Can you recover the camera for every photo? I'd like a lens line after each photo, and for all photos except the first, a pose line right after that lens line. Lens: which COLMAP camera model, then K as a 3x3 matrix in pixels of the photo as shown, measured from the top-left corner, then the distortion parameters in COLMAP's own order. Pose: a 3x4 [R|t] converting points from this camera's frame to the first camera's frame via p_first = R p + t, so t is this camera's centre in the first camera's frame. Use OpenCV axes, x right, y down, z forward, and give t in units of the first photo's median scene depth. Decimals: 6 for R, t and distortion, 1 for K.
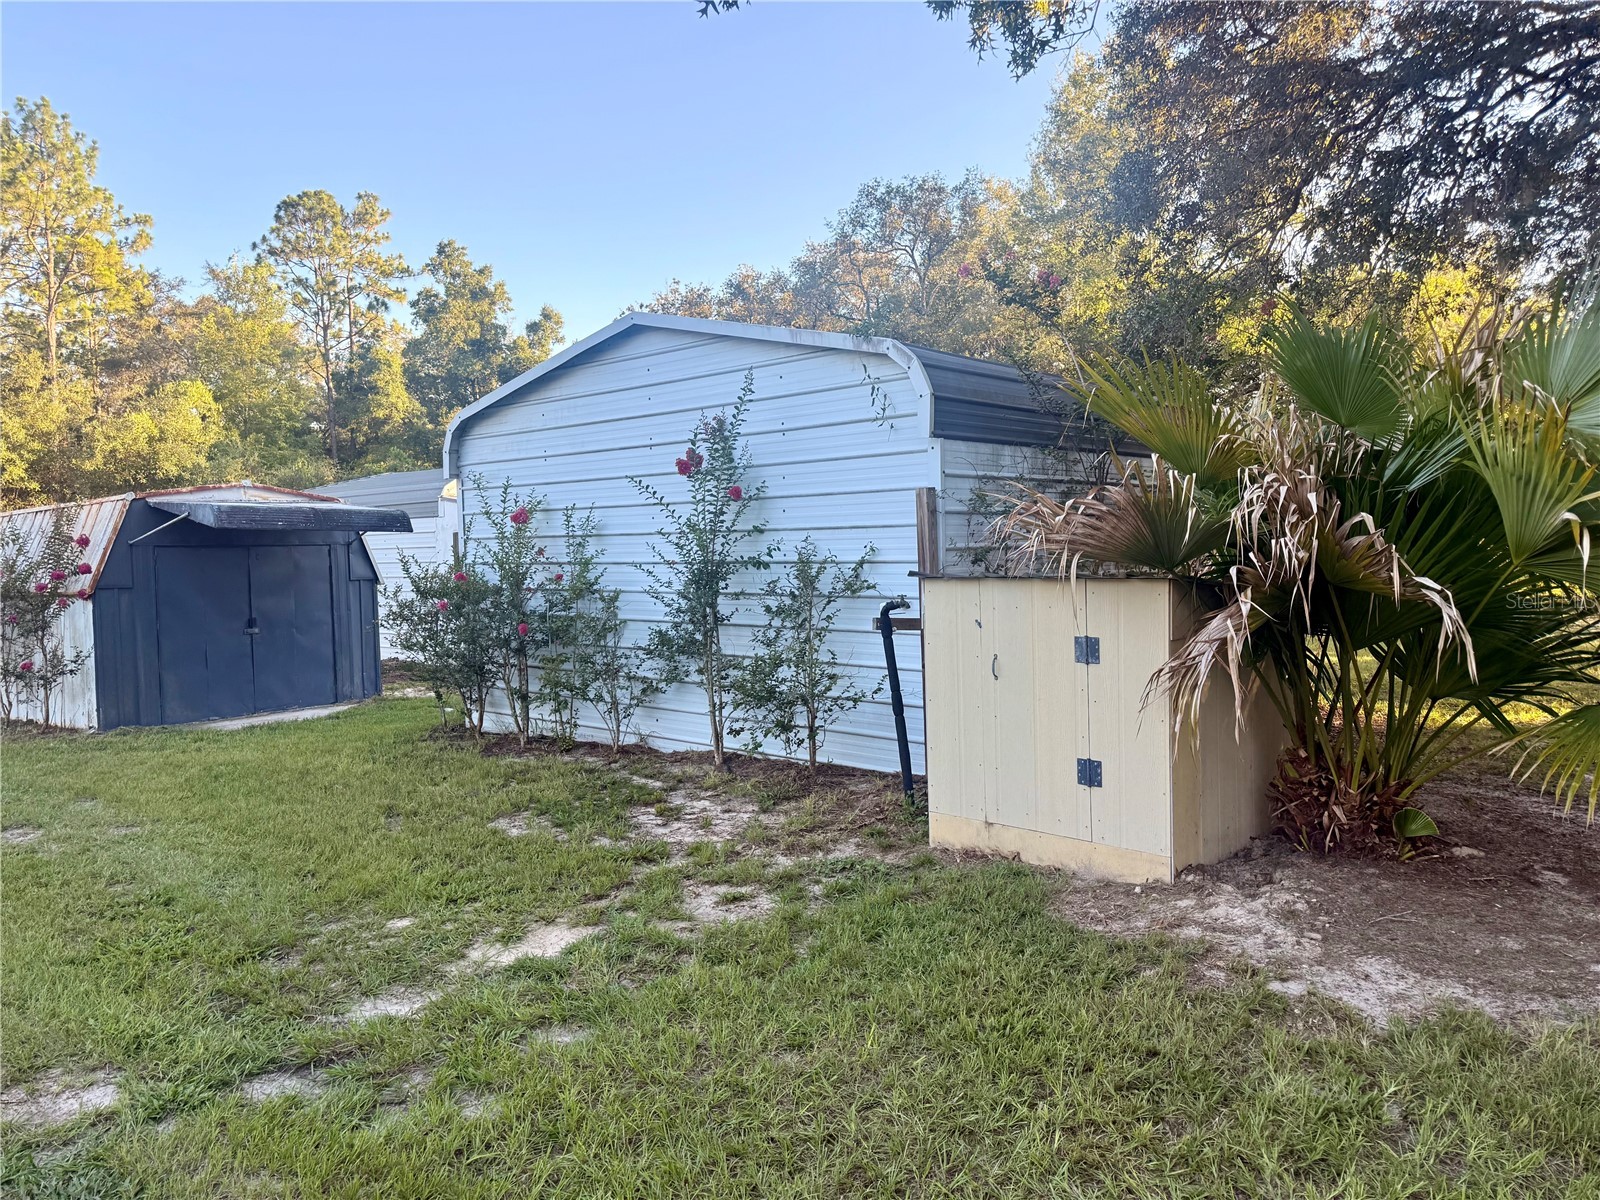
lens RADIAL K [[1129.5, 0, 803.8], [0, 1129.5, 595.8], [0, 0, 1]] dist [0.065934, -0.086040]
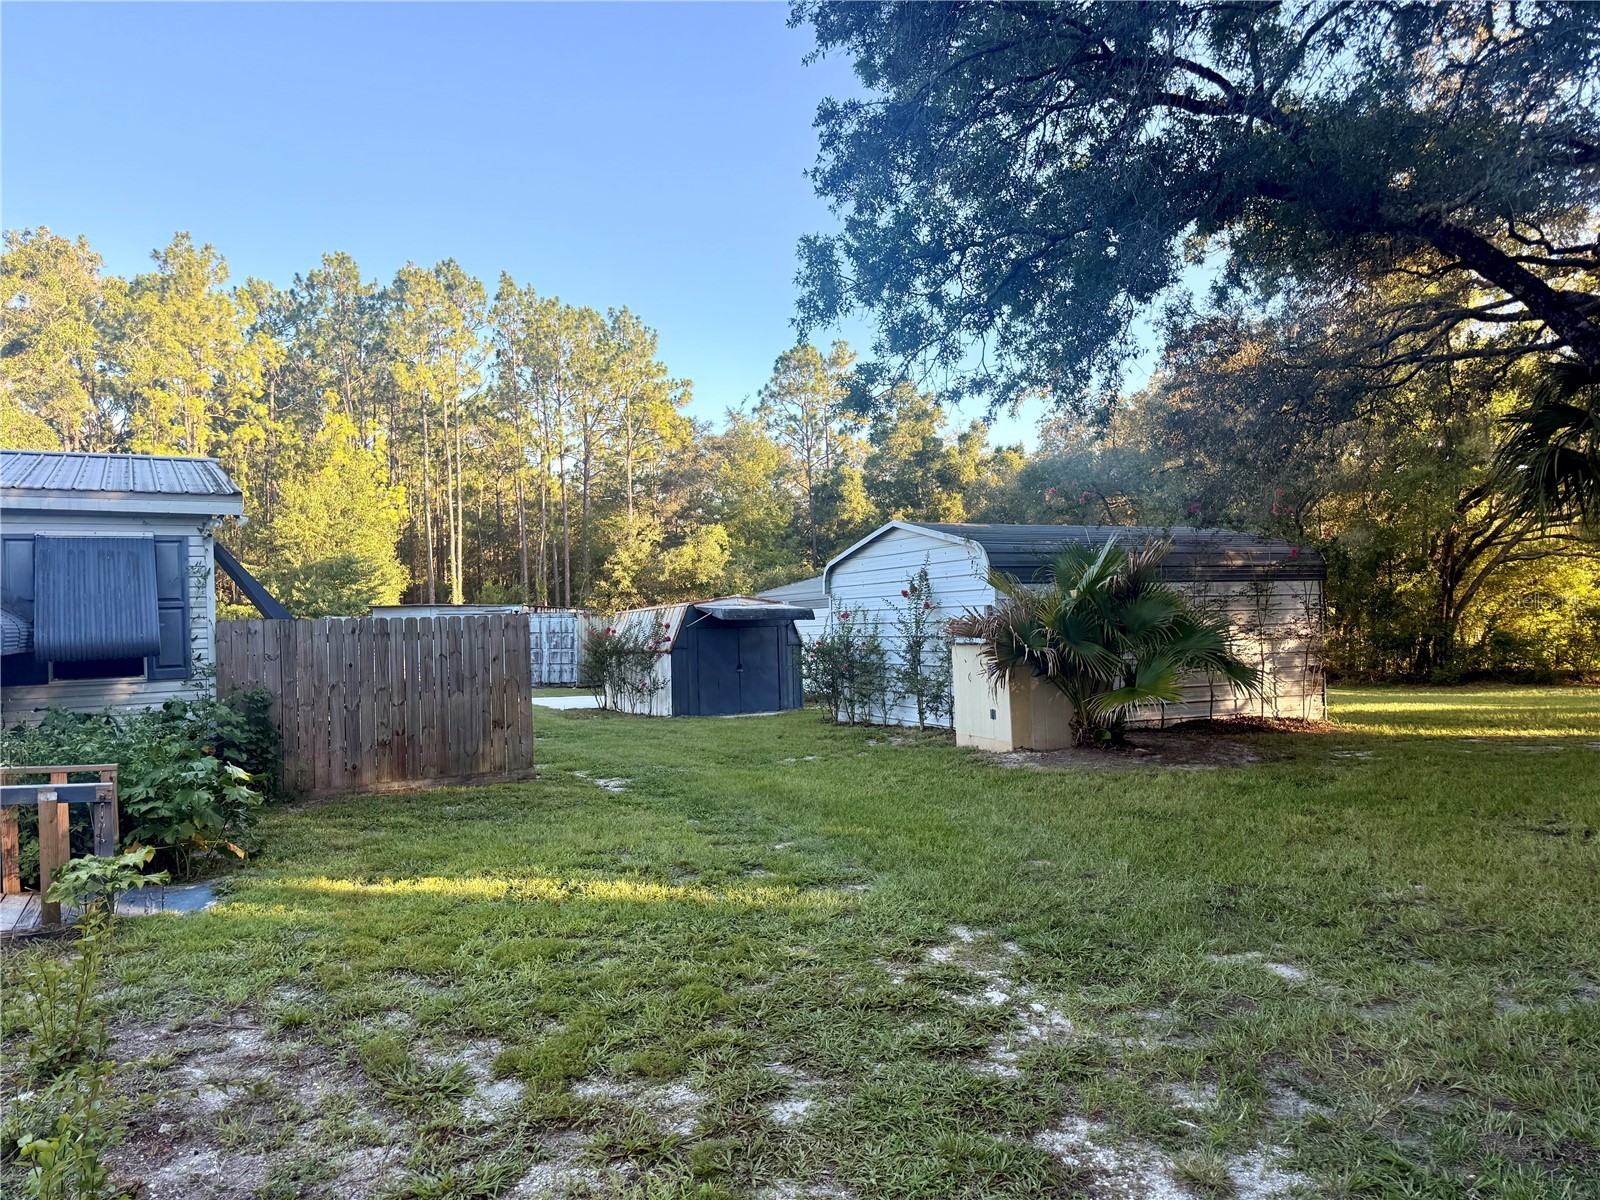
lens RADIAL K [[1129.5, 0, 803.8], [0, 1129.5, 595.8], [0, 0, 1]] dist [0.065934, -0.086040]
pose [[0.915887, -0.014113, -0.401189, 0.251276], [-0.010079, 0.998258, -0.058126, 0.008779], [0.401310, 0.057281, 0.914149, -0.465044]]
